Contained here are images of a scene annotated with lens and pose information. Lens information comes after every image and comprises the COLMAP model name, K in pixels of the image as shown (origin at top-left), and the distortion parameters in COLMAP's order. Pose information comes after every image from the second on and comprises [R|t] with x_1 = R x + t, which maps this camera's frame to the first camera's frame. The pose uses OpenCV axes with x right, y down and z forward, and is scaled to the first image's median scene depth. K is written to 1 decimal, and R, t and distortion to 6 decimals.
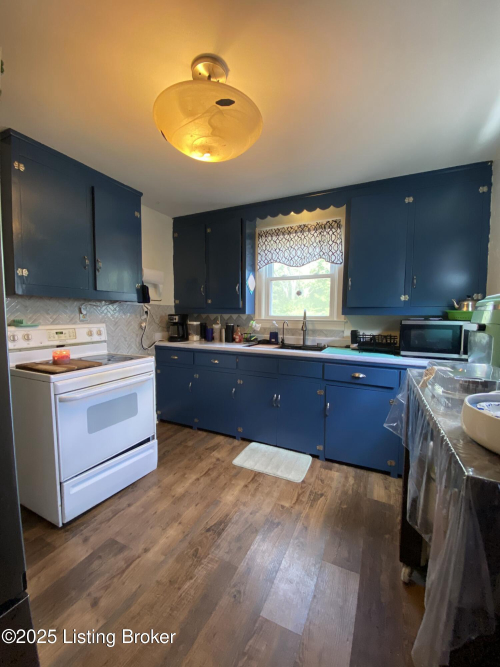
lens RADIAL K [[273.0, 0, 249.8], [0, 273.0, 335.3], [0, 0, 1]] dist [-0.001070, -0.000211]
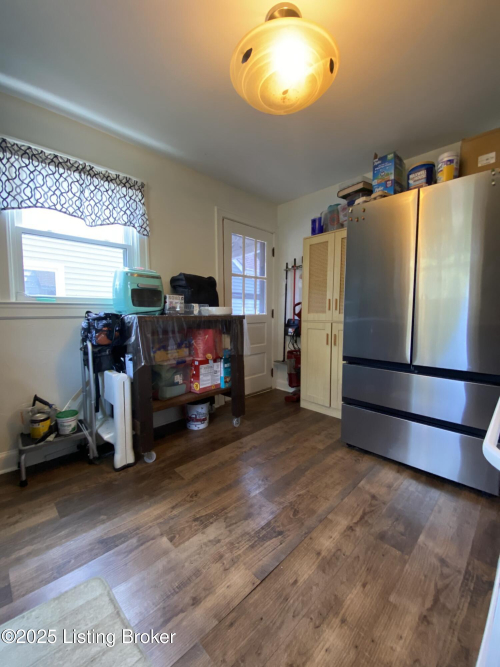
lens RADIAL K [[273.0, 0, 250.5], [0, 273.0, 332.3], [0, 0, 1]] dist [-0.001070, -0.000211]
pose [[-0.941264, -0.034938, 0.335859, -0.303406], [0.023080, 0.985650, 0.167215, -0.003239], [-0.336882, 0.165145, -0.926951, 1.597678]]
